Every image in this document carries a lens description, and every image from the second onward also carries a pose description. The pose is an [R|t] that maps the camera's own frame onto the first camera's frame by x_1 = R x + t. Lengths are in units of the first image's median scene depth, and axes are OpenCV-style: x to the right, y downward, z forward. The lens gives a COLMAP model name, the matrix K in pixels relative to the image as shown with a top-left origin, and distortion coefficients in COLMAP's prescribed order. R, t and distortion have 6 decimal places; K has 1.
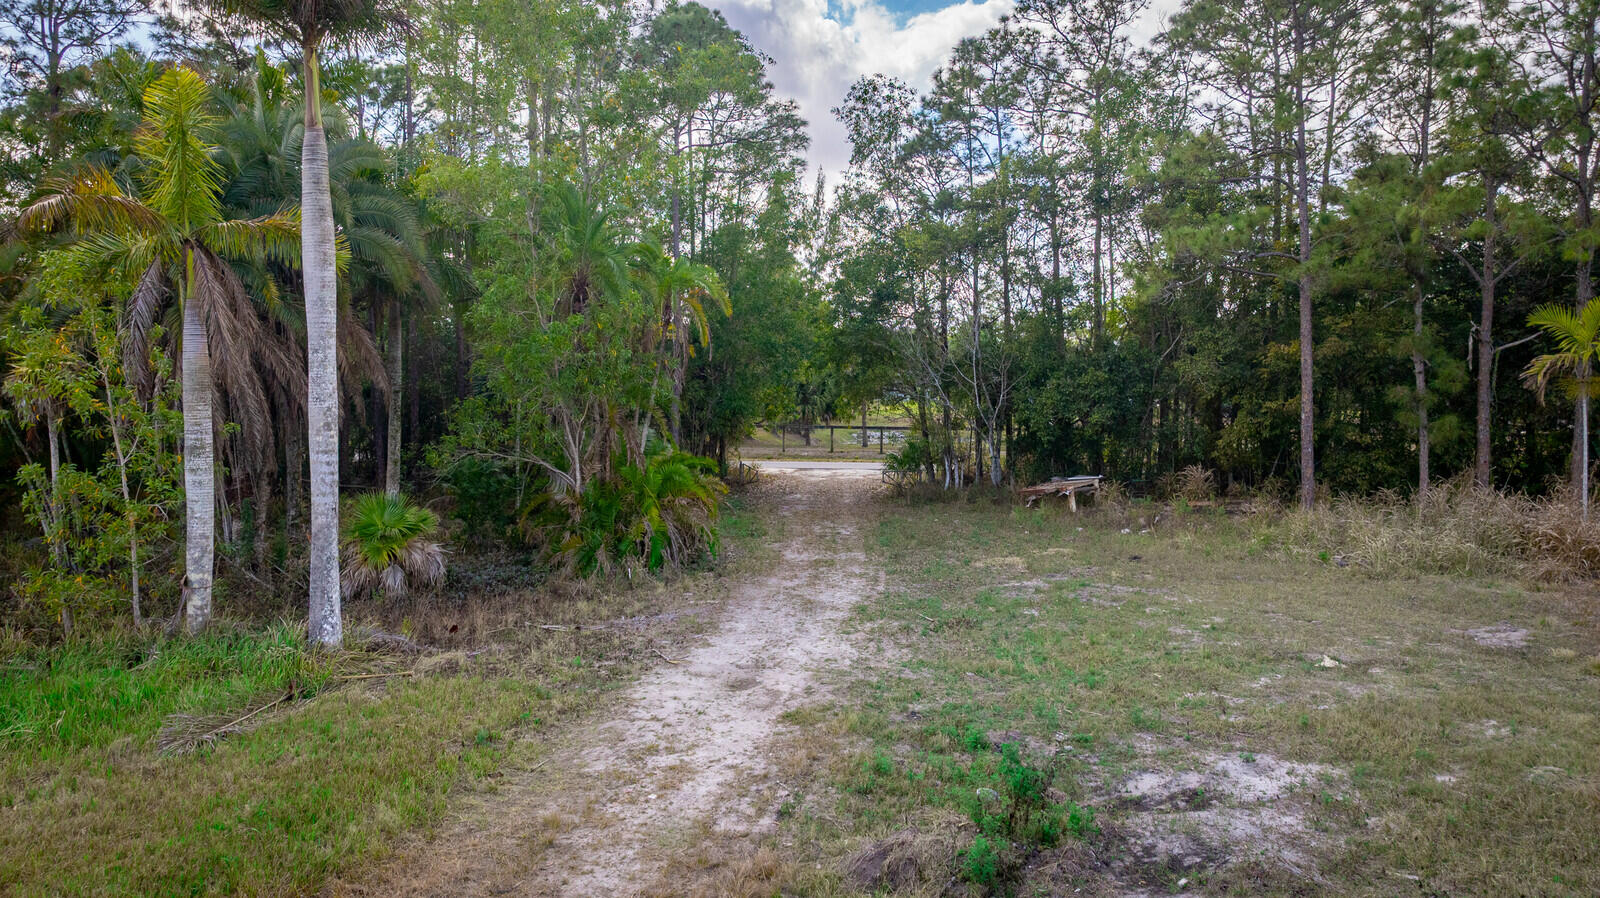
lens RADIAL K [[1151.0, 0, 799.4], [0, 1151.0, 450.2], [0, 0, 1]] dist [-0.003617, -0.000164]
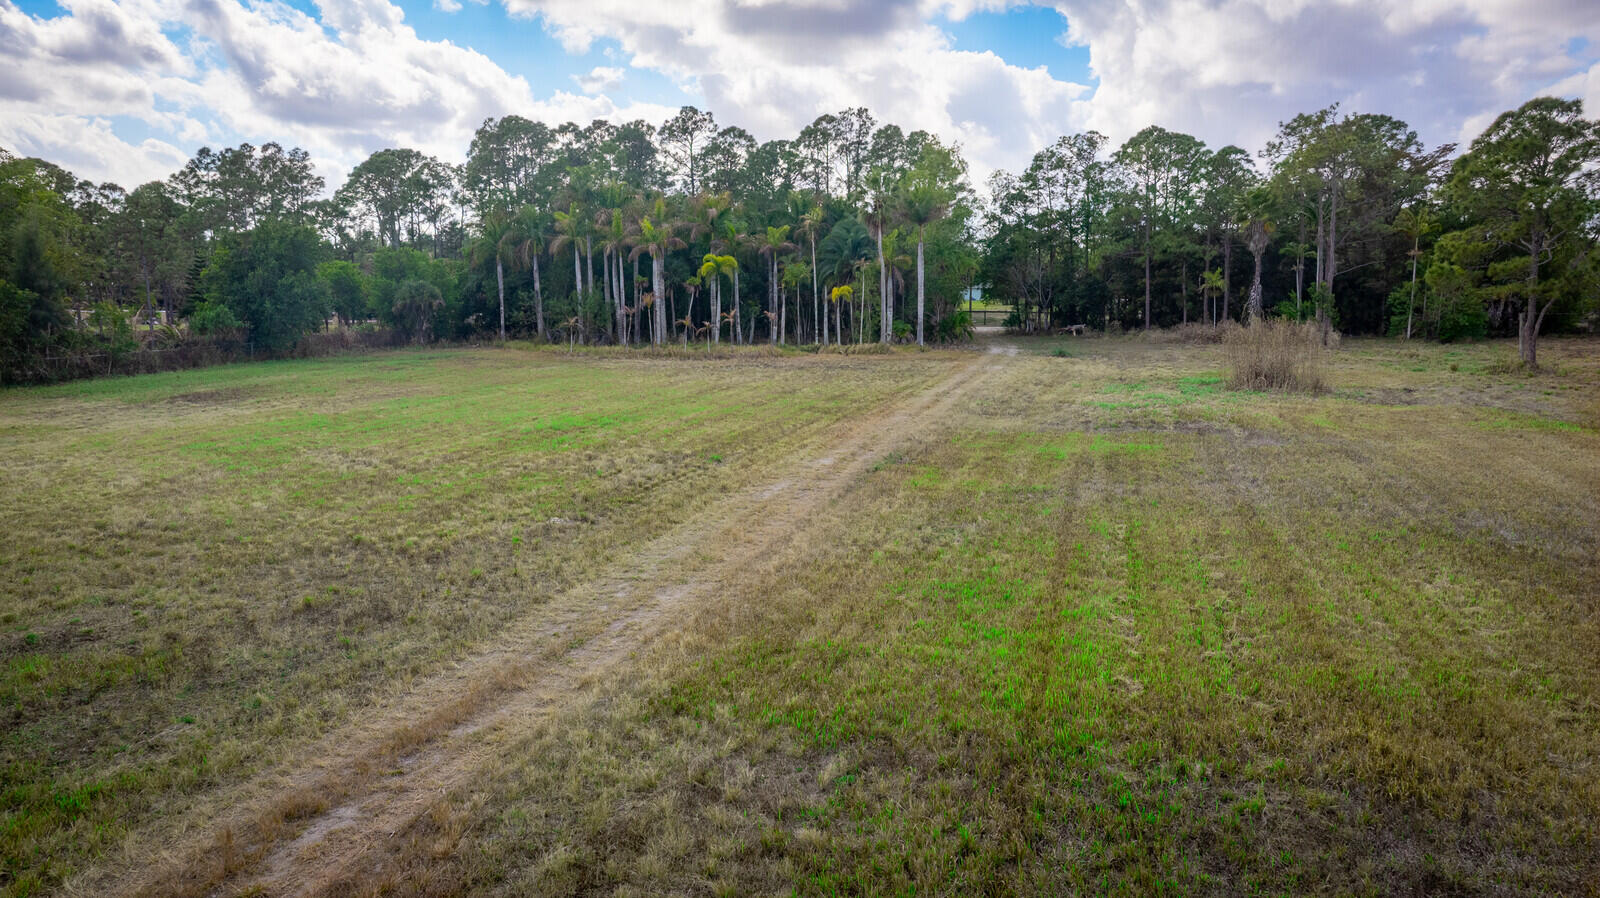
lens RADIAL K [[1151.0, 0, 802.9], [0, 1151.0, 445.3], [0, 0, 1]] dist [-0.003617, -0.000164]
pose [[0.999792, 0.000562, -0.020391, -0.340403], [0.001120, 0.996601, 0.082370, 0.077733], [0.020368, -0.082375, 0.996393, -1.698153]]
